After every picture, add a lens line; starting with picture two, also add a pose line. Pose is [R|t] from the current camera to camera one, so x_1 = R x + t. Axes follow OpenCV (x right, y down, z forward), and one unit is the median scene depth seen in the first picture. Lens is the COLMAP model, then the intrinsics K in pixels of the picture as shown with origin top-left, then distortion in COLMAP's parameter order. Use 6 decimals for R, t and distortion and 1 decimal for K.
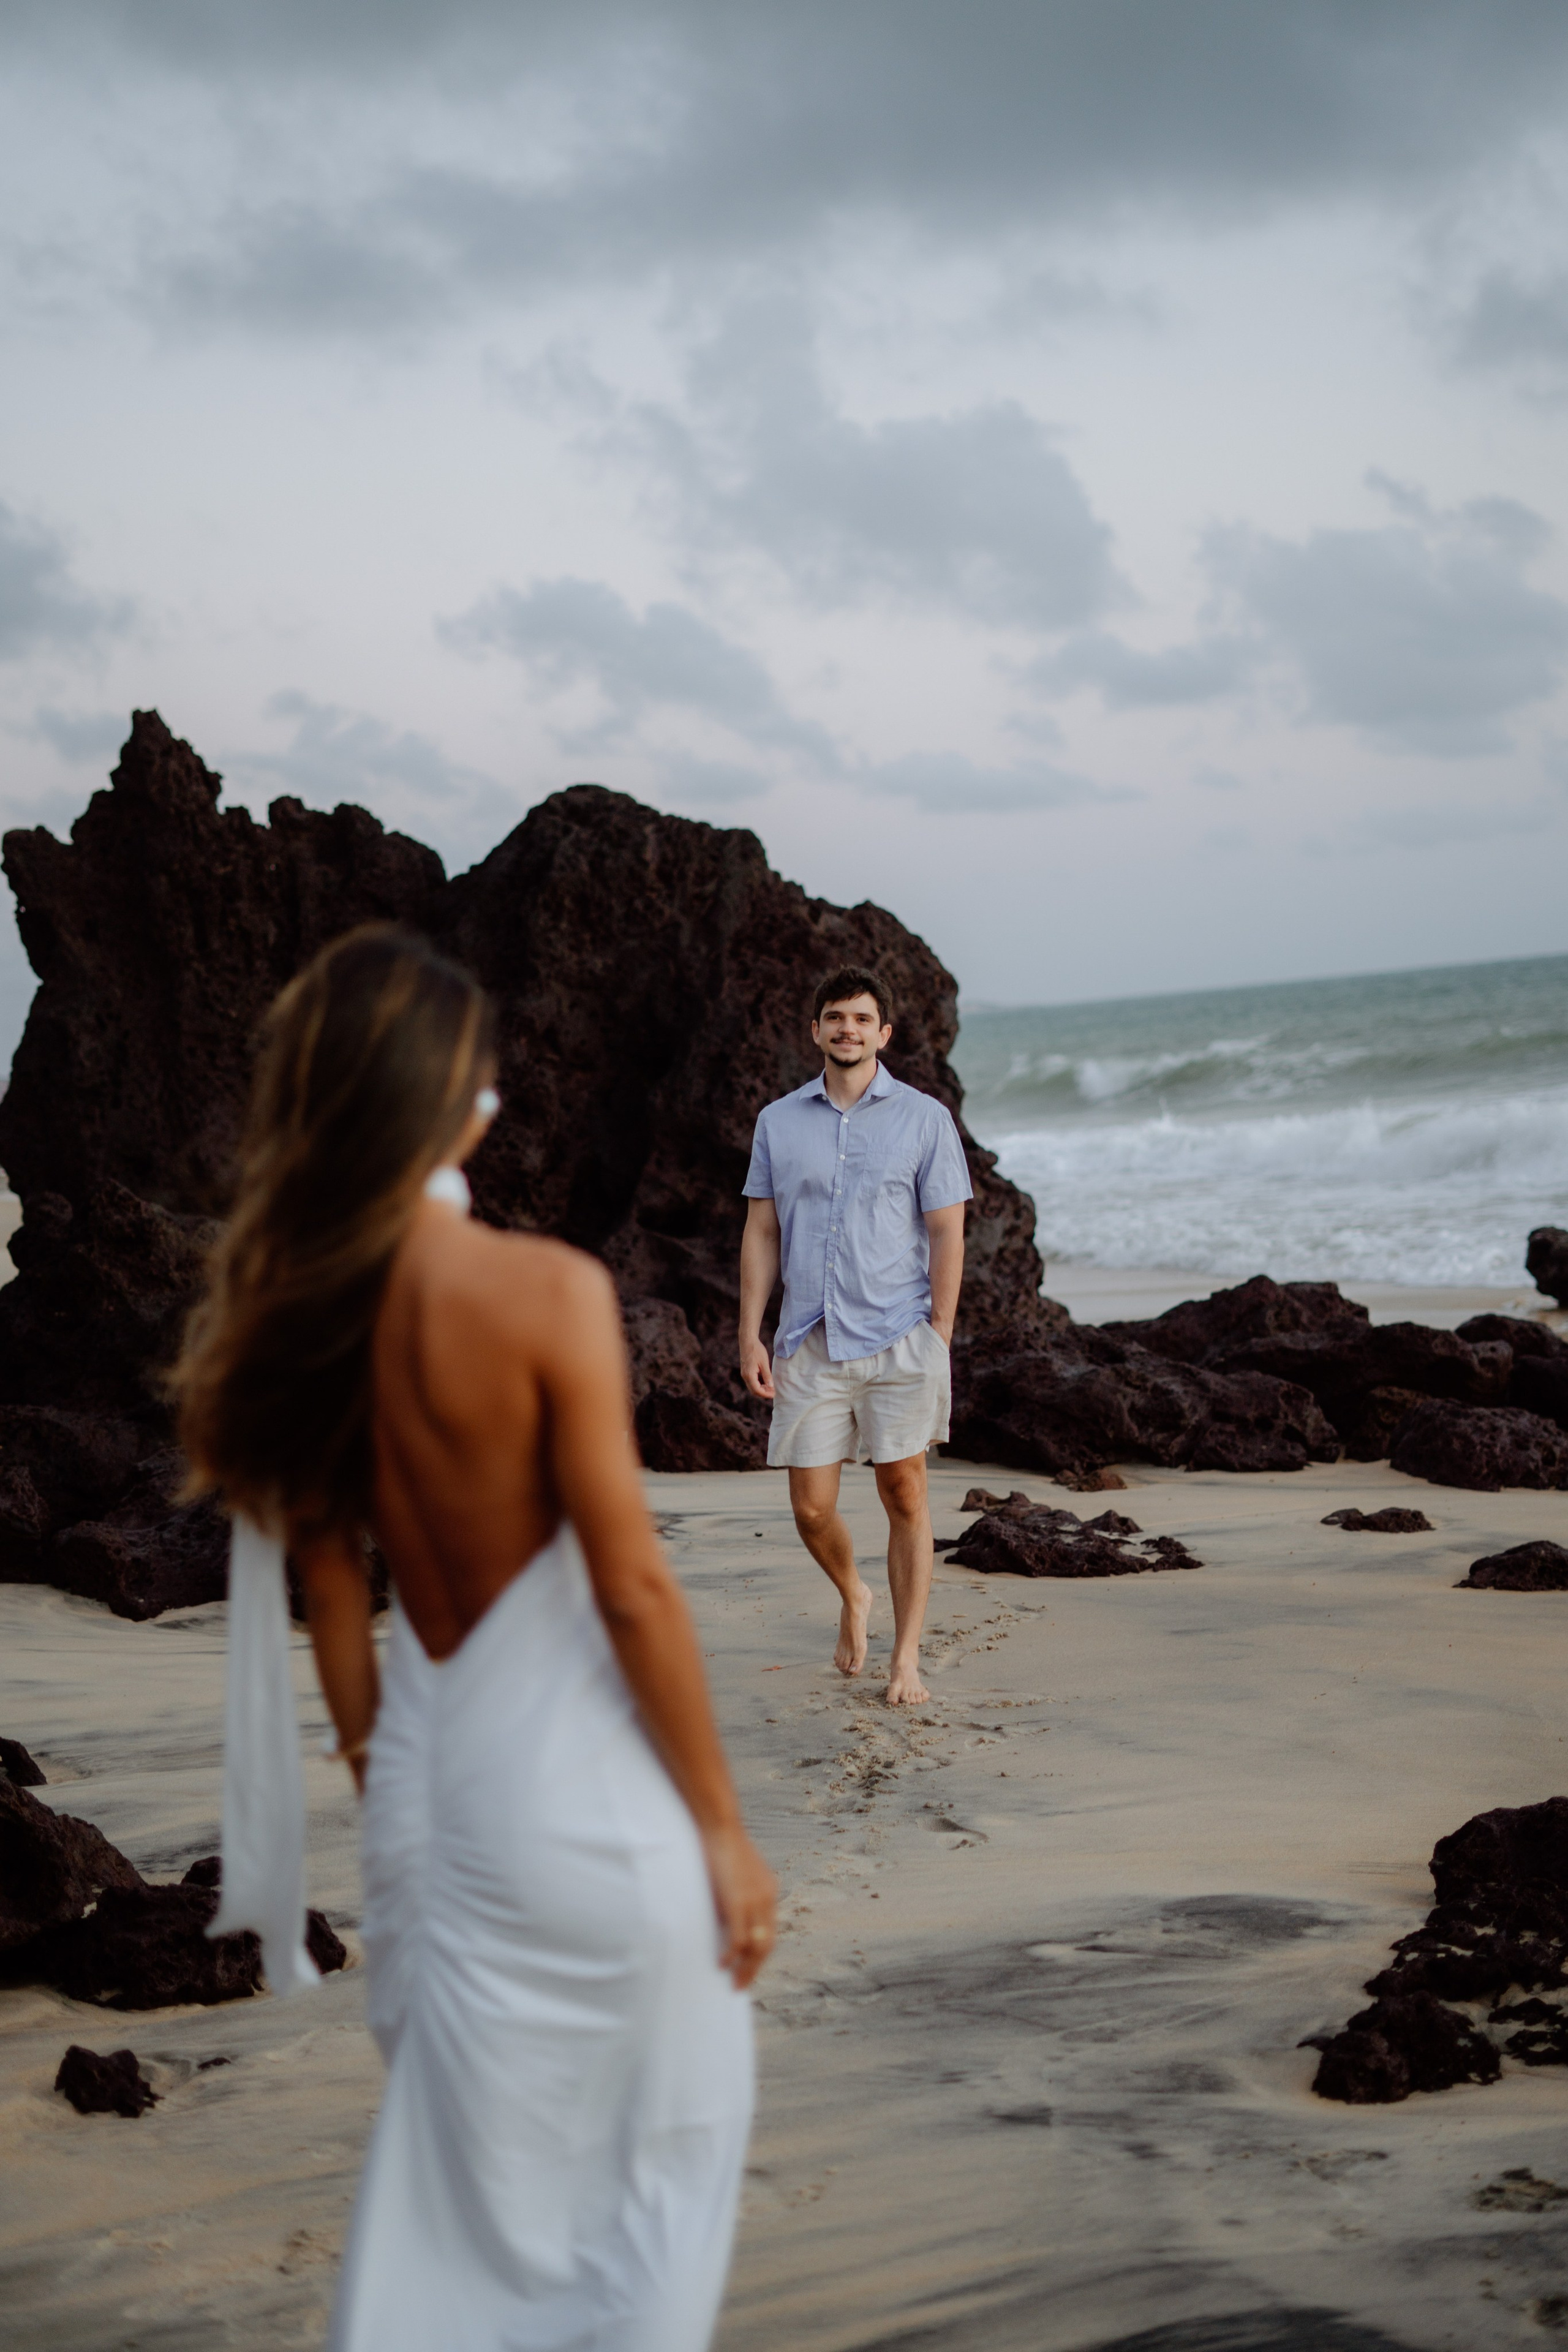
lens RADIAL K [[3499.3, 0, 783.3], [0, 3499.3, 1233.9], [0, 0, 1]] dist [-0.012166, -0.049193]
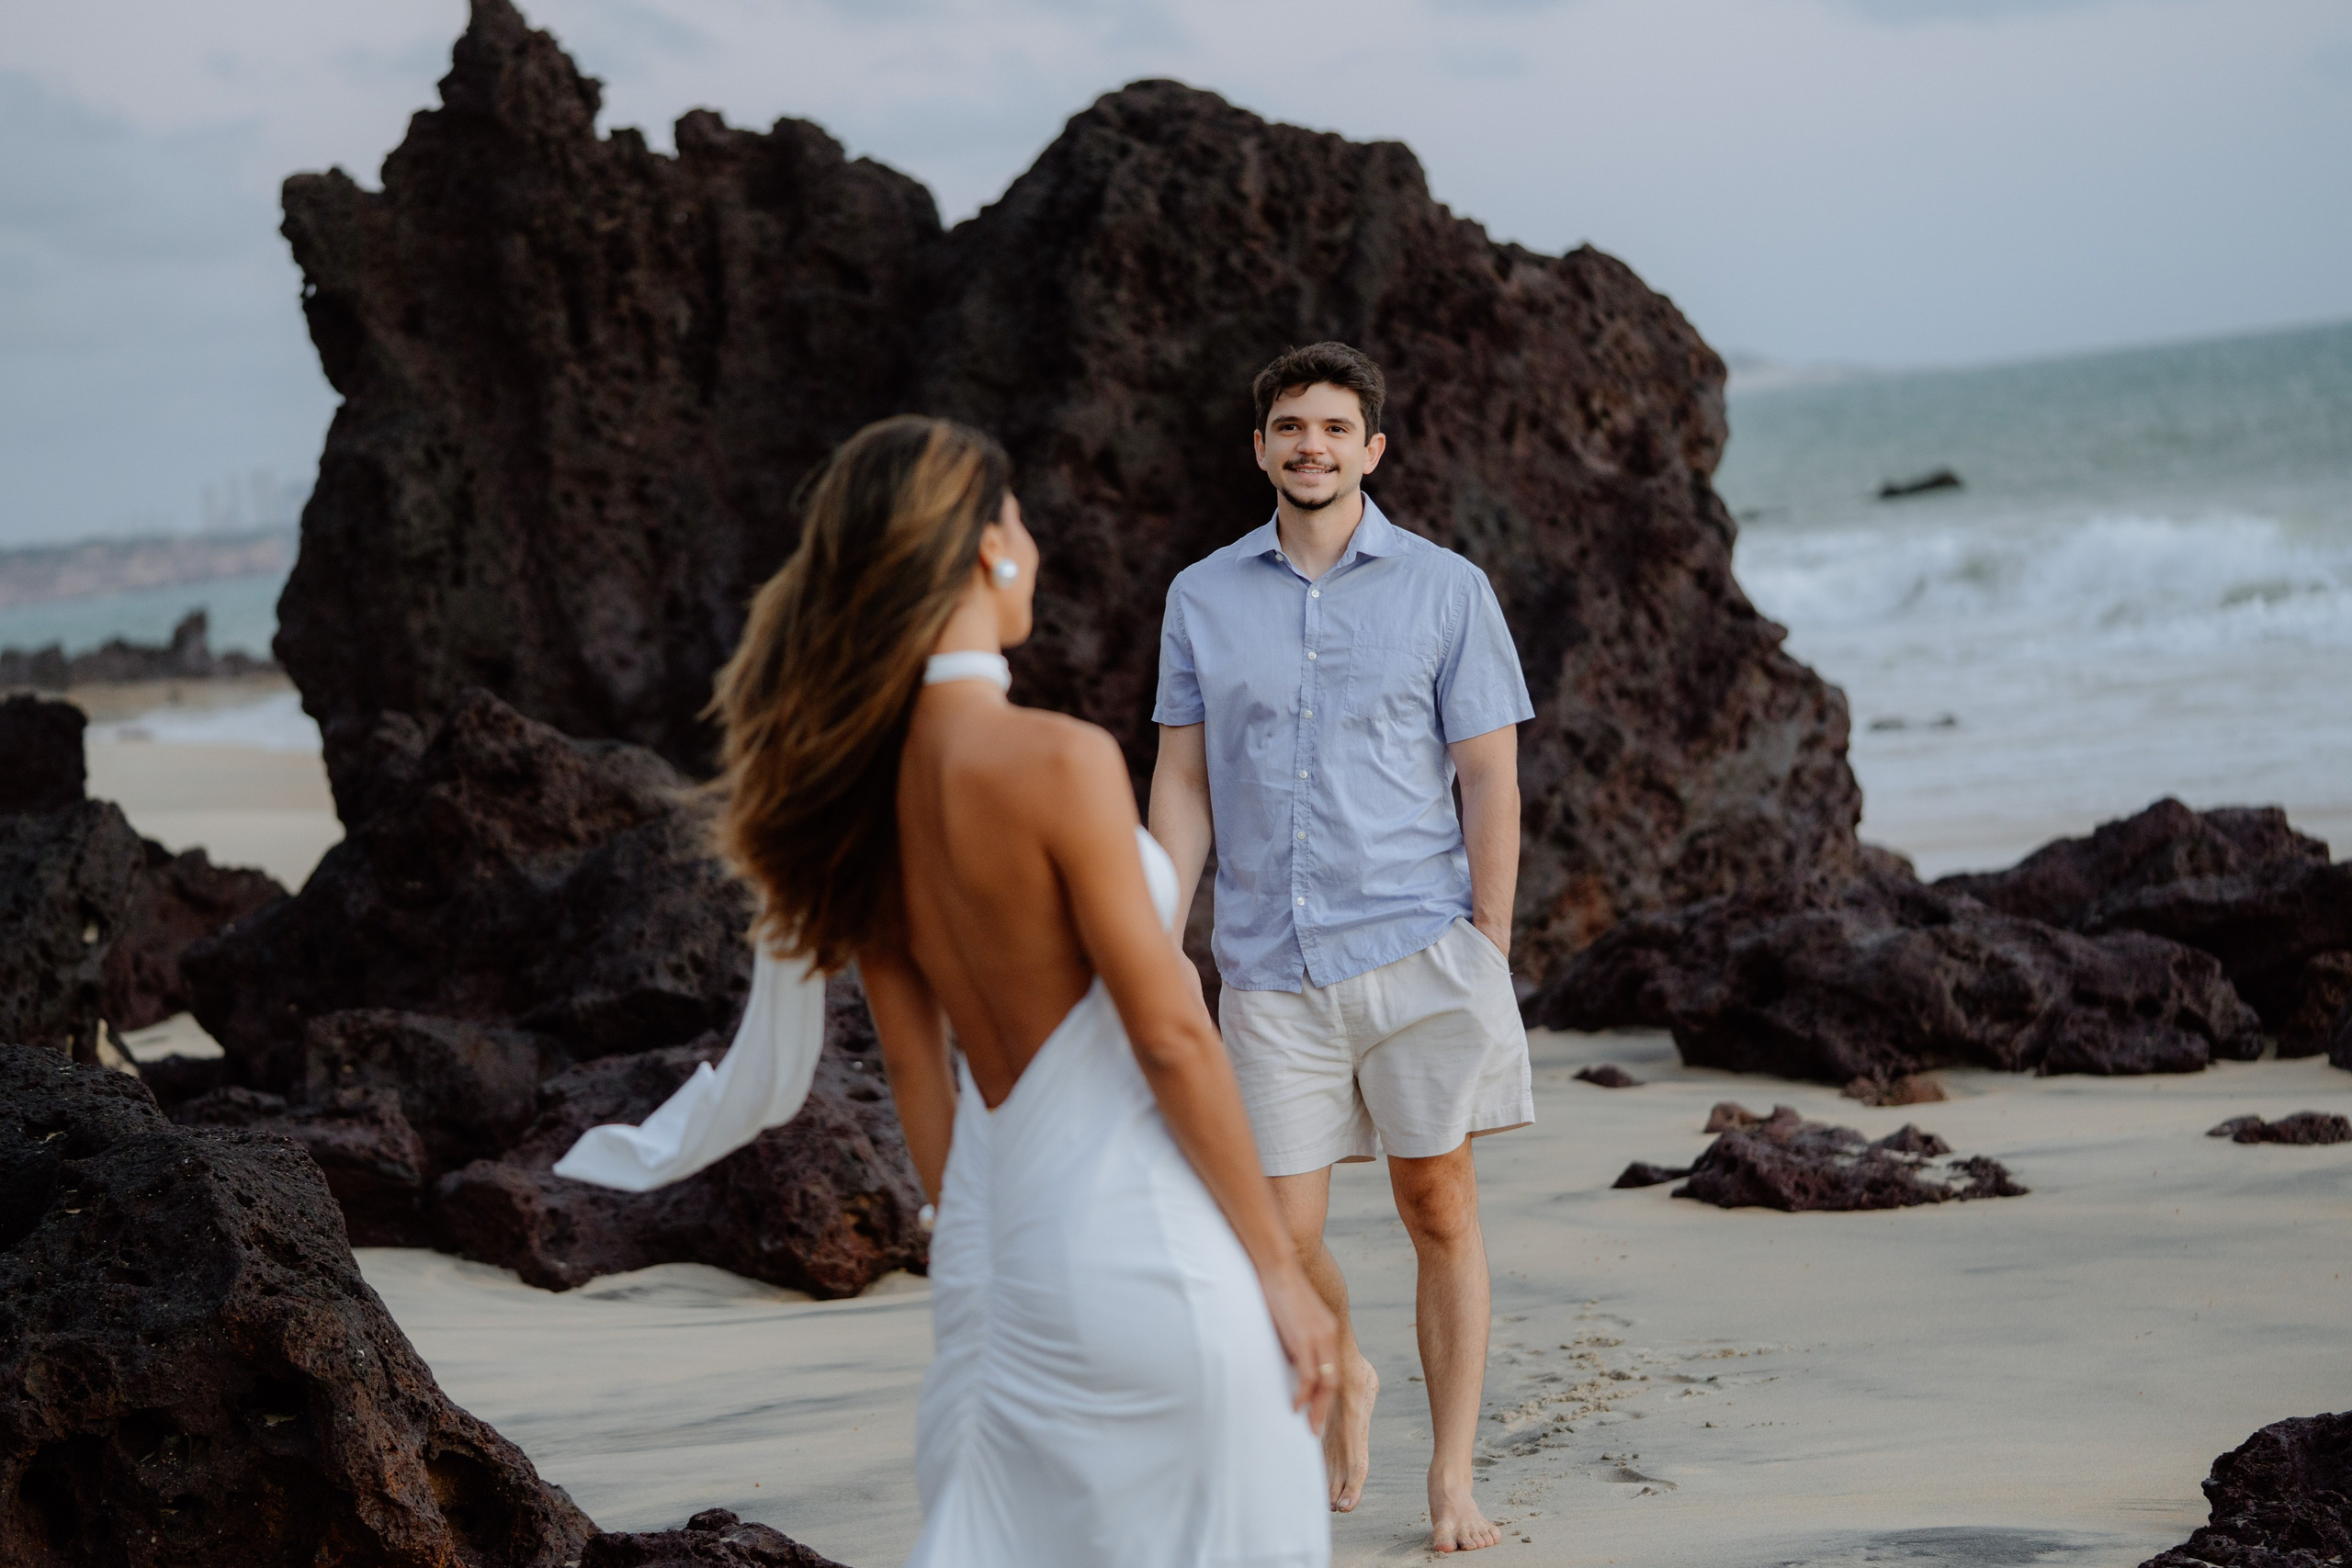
lens RADIAL K [[6264.6, 0, 1176.0], [0, 6264.6, 784.0], [0, 0, 1]] dist [-0.092085, -0.402182]
pose [[0.998163, -0.021503, -0.056636, 0.015915], [0.021535, 0.999768, -0.000048, 0.005946], [0.056624, -0.001172, 0.998395, -0.233507]]
